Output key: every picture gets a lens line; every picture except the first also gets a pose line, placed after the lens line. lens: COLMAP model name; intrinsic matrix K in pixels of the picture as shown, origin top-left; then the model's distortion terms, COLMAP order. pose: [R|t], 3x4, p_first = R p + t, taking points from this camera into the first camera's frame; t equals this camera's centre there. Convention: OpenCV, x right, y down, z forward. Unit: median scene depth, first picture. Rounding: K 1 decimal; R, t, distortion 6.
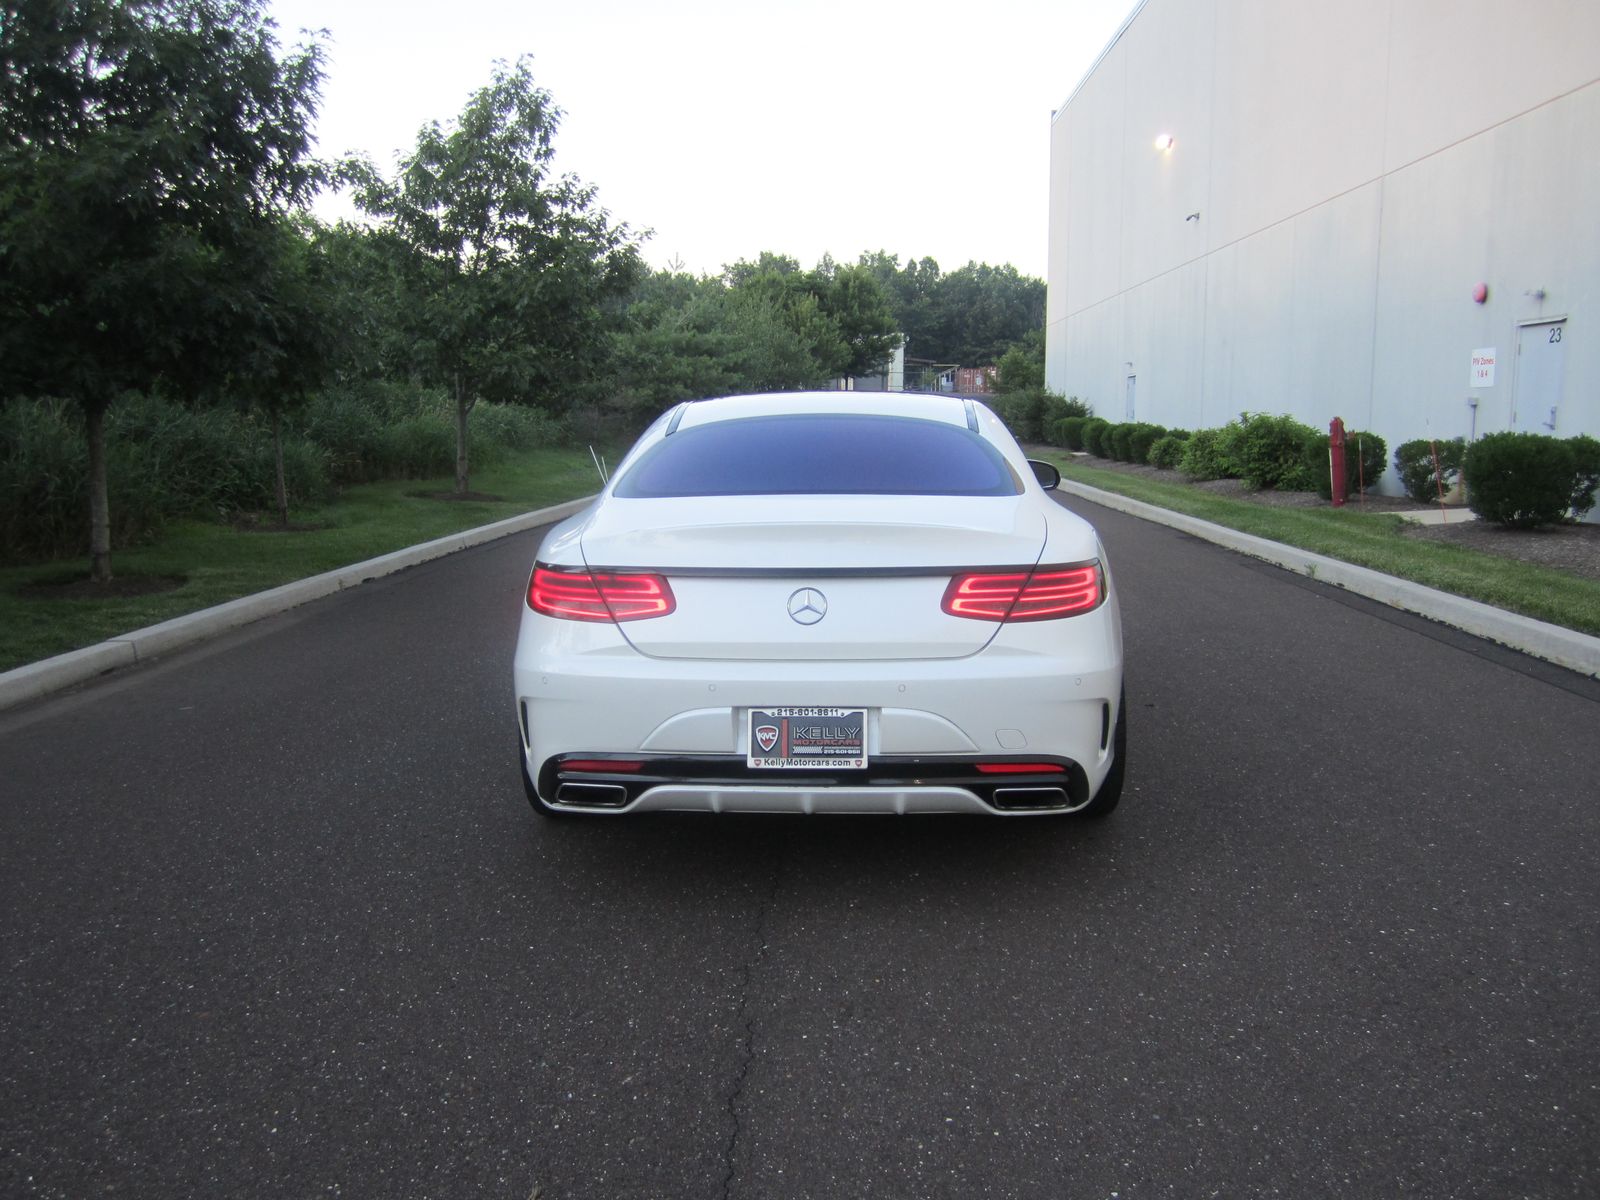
lens RADIAL K [[1331.2, 0, 800.5], [0, 1331.2, 599.7], [0, 0, 1]] dist [-0.072359, 0.072651]
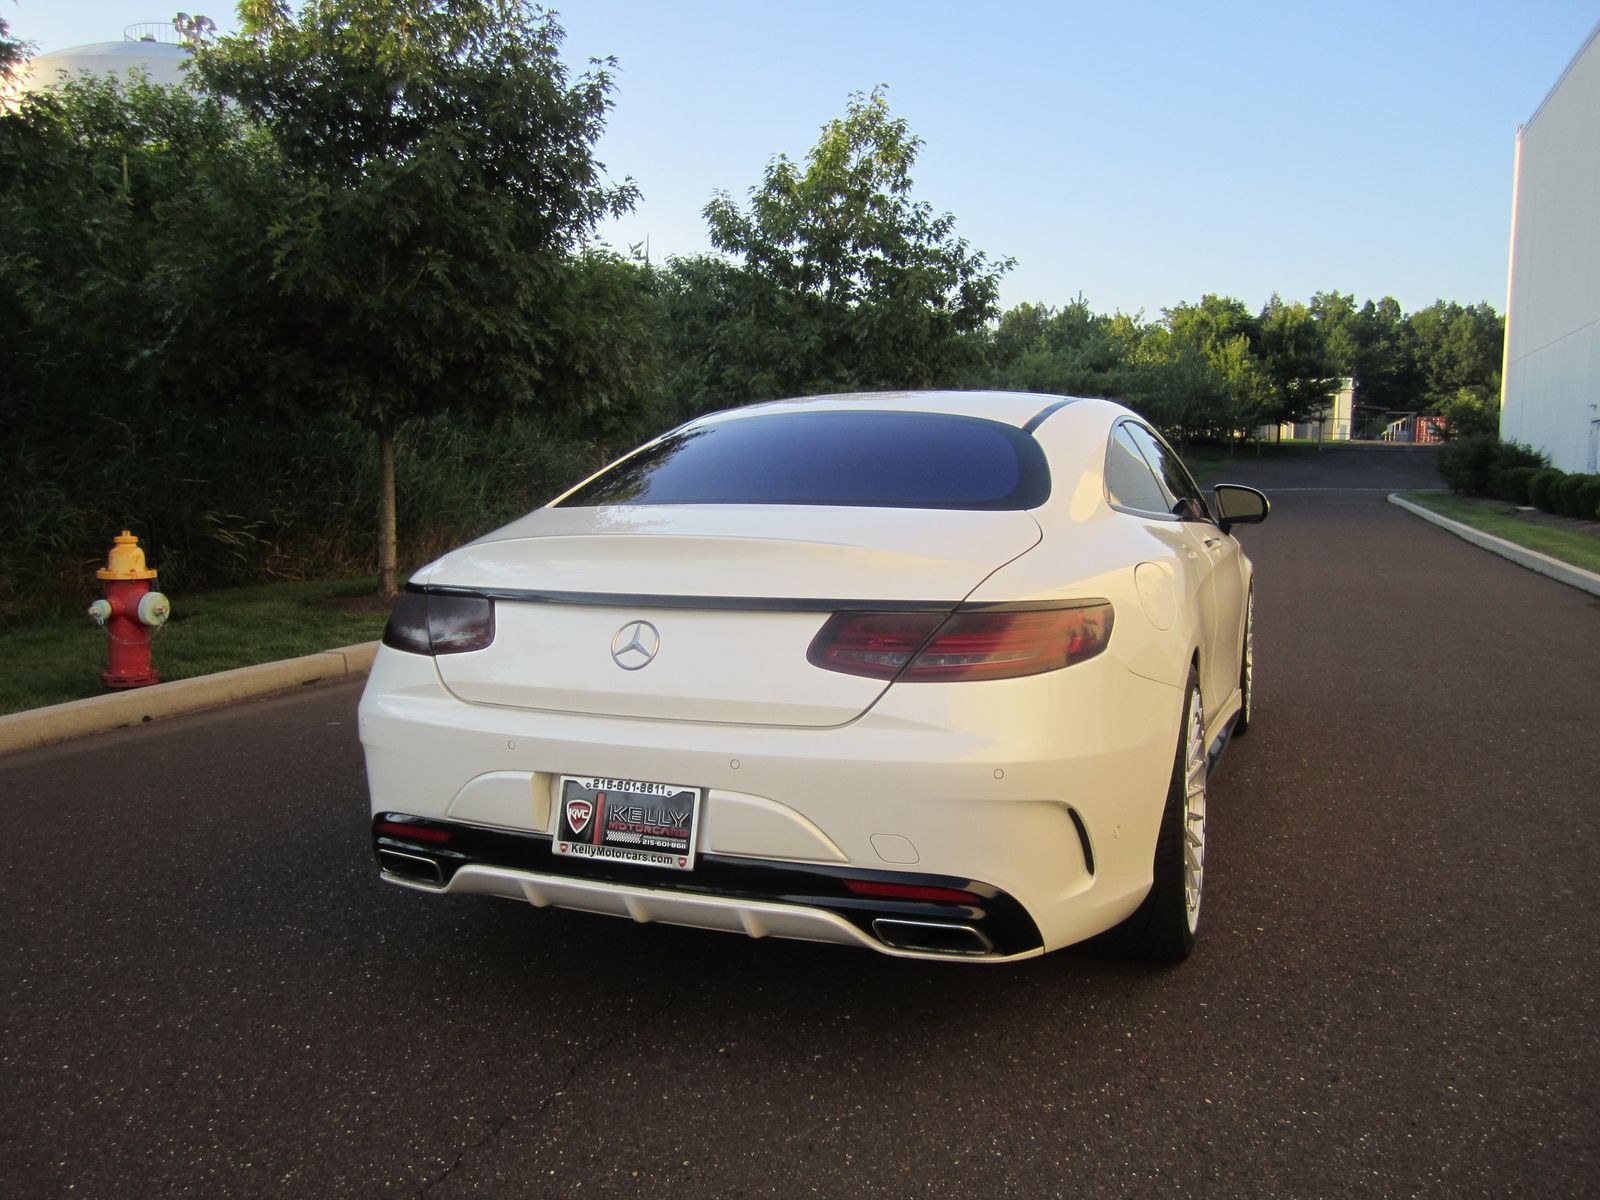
lens RADIAL K [[1331.8, 0, 802.7], [0, 1331.8, 600.2], [0, 0, 1]] dist [-0.066799, 0.042609]
pose [[0.948441, 0.044305, -0.313843, 0.067210], [-0.055019, 0.998163, -0.025359, -0.001425], [0.312143, 0.041319, 0.949136, 0.064737]]
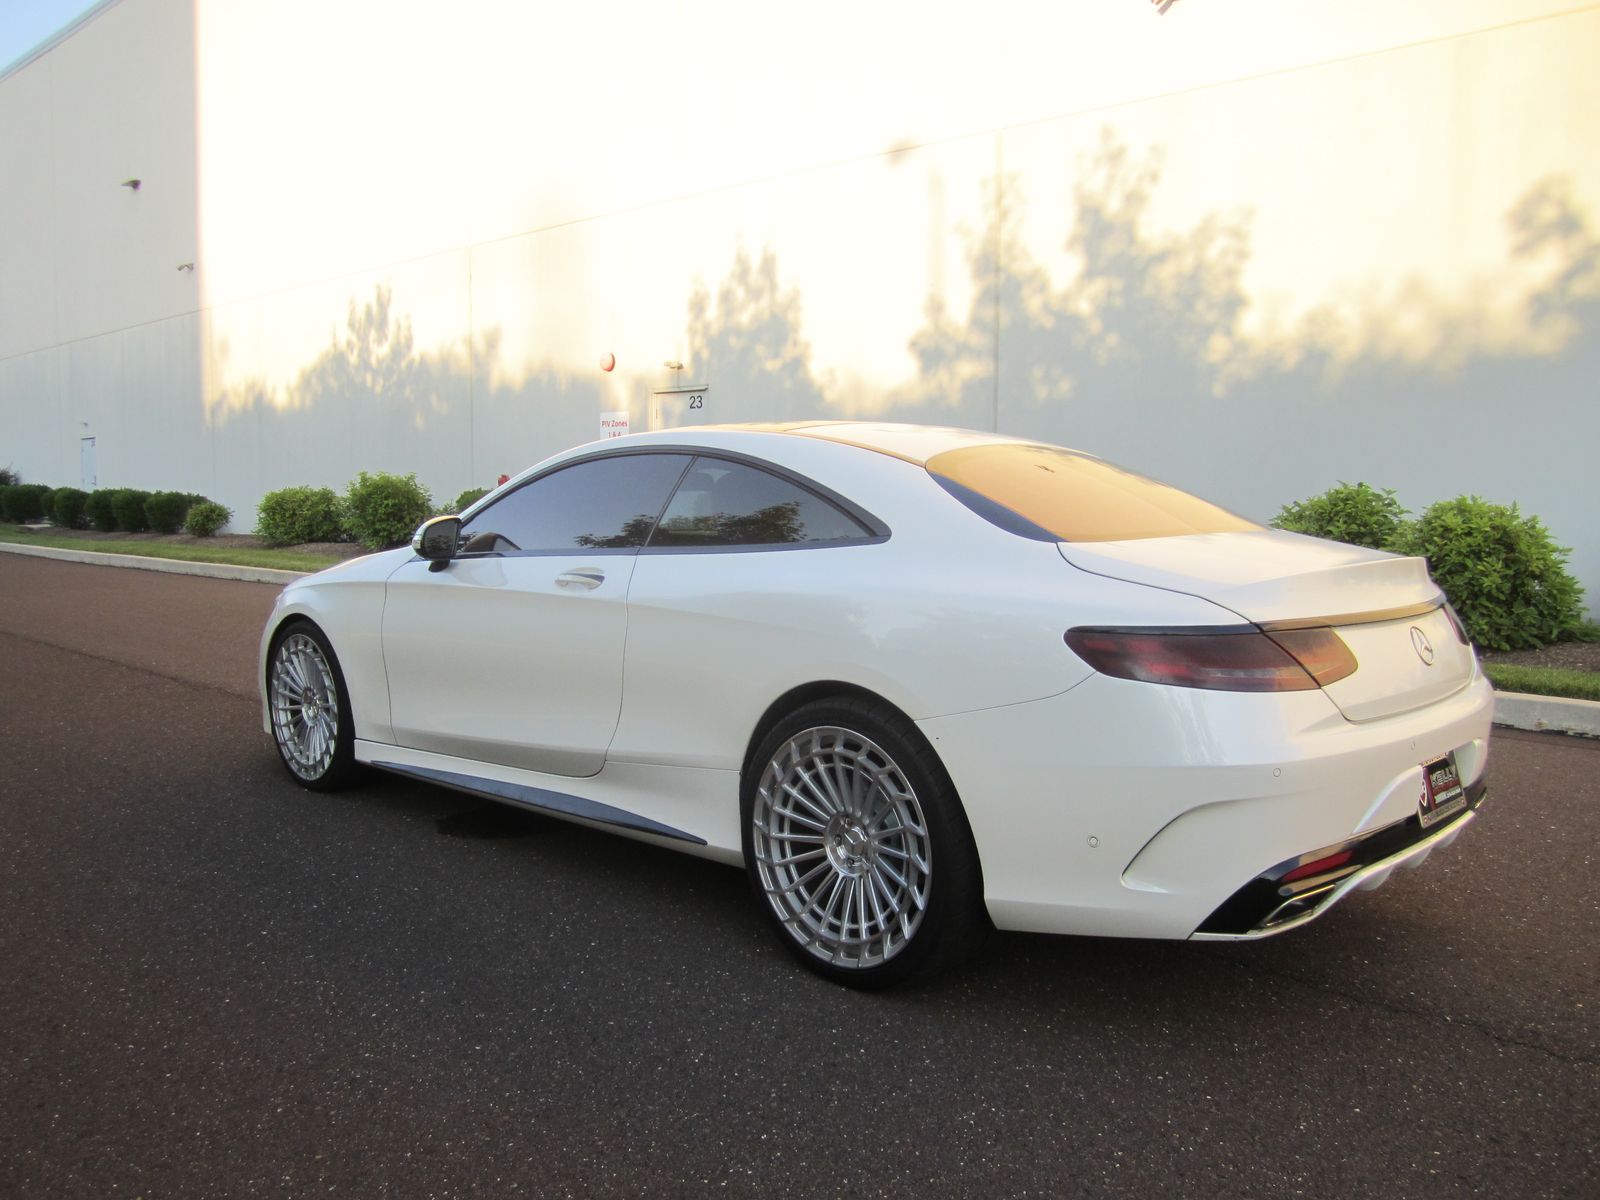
lens RADIAL K [[1331.1, 0, 802.3], [0, 1331.1, 601.5], [0, 0, 1]] dist [-0.081176, 0.004401]
pose [[0.661357, -0.067311, 0.747045, -0.199348], [0.104030, 0.994571, -0.002484, -0.014050], [-0.742822, 0.079357, 0.664769, 0.150745]]
